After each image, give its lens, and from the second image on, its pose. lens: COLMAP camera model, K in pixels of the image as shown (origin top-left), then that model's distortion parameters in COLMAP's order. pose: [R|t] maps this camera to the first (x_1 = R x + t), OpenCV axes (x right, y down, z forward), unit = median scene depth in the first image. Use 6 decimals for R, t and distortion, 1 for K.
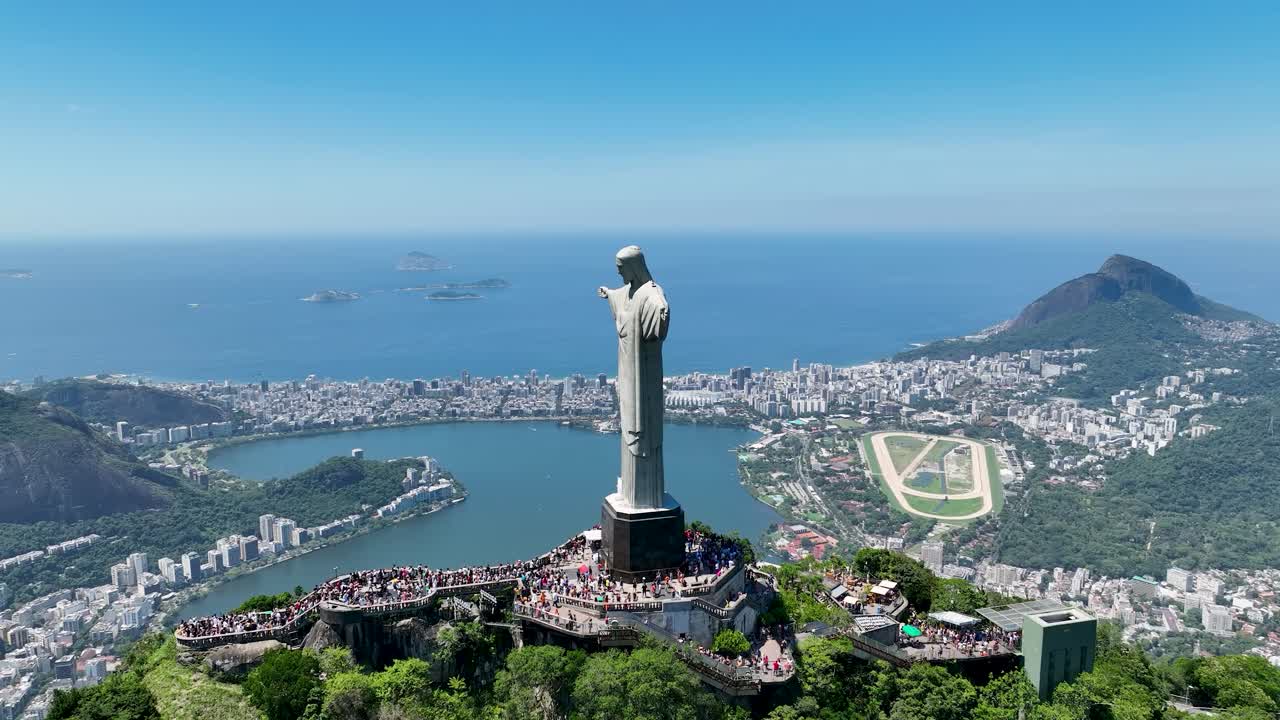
lens RADIAL K [[912.3, 0, 640.0], [0, 912.3, 360.0], [0, 0, 1]] dist [0.003984, 0.020872]
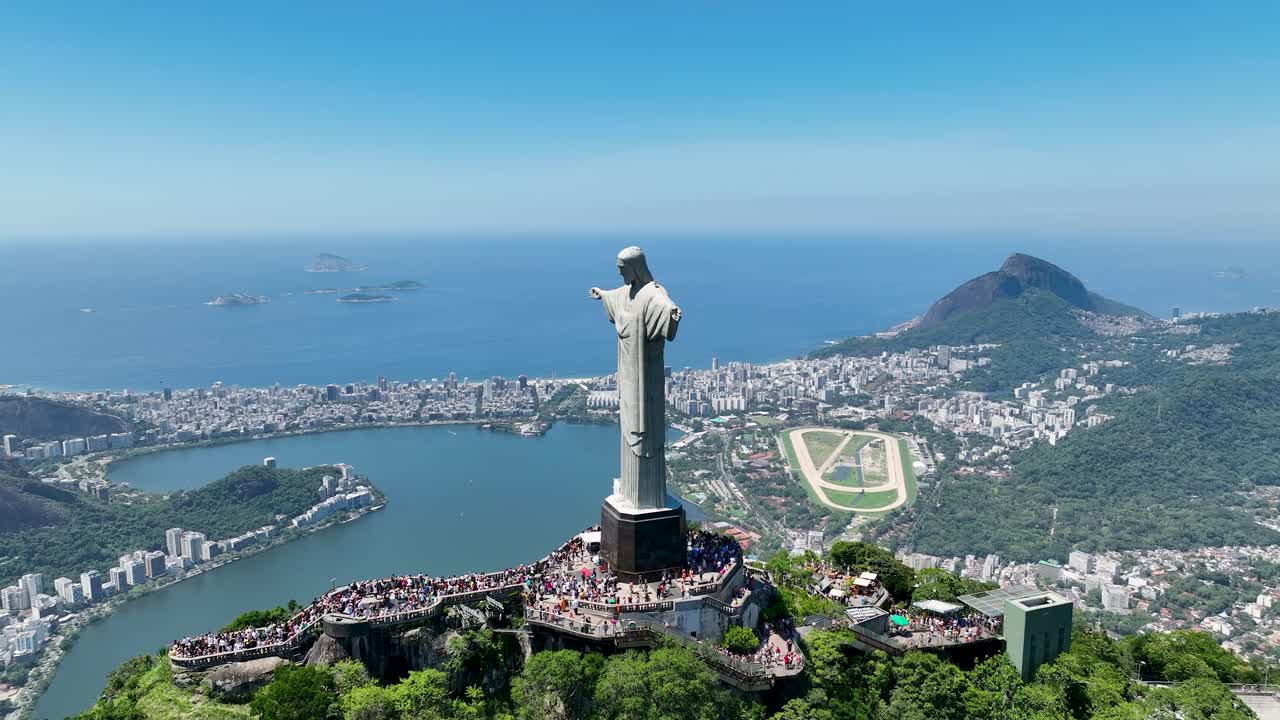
lens RADIAL K [[912.3, 0, 640.0], [0, 912.3, 360.0], [0, 0, 1]] dist [0.003984, 0.020872]
pose [[0.995682, -0.014917, 0.091619, -0.006053], [0.014973, 0.999888, 0.000074, -0.000050], [-0.091610, 0.001298, 0.995794, 0.000245]]
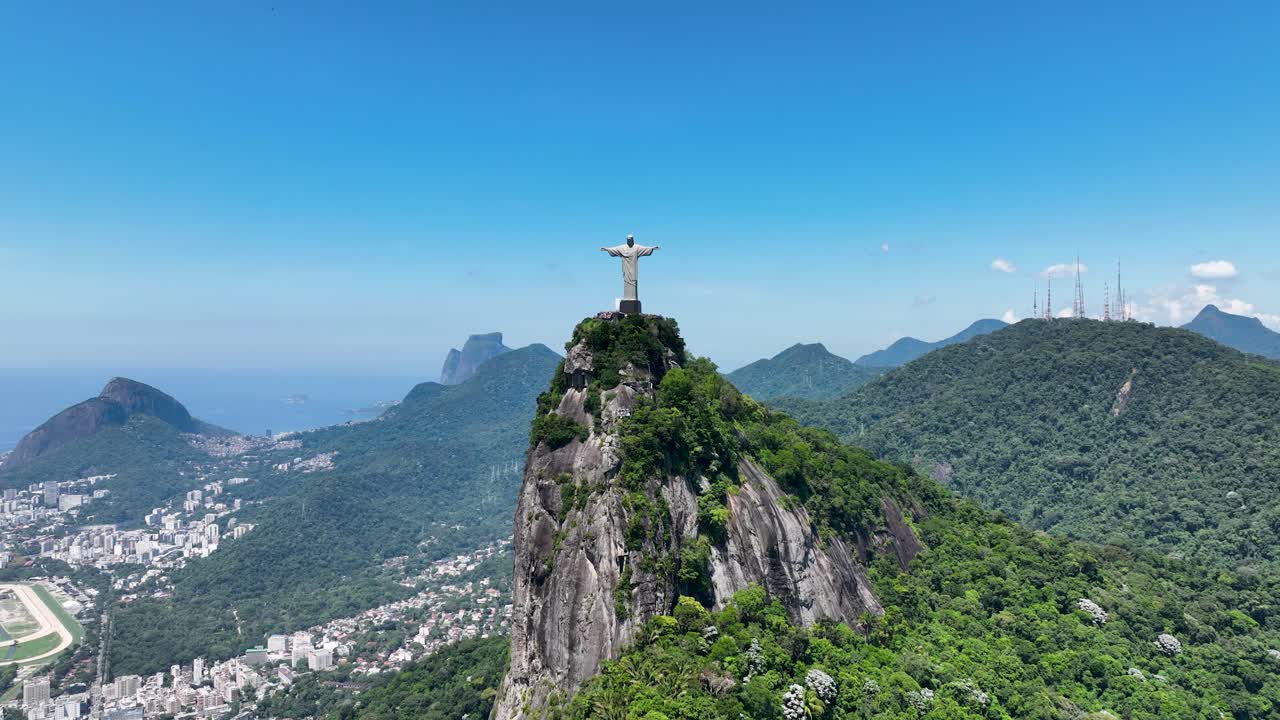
lens RADIAL K [[1132.0, 0, 663.7], [0, 1132.0, 355.3], [0, 0, 1]] dist [-0.001529, 0.002480]
pose [[0.496696, 0.009539, 0.867872, -0.293436], [0.136788, 0.986583, -0.089129, 0.060059], [-0.857078, 0.162984, 0.488726, -0.106647]]
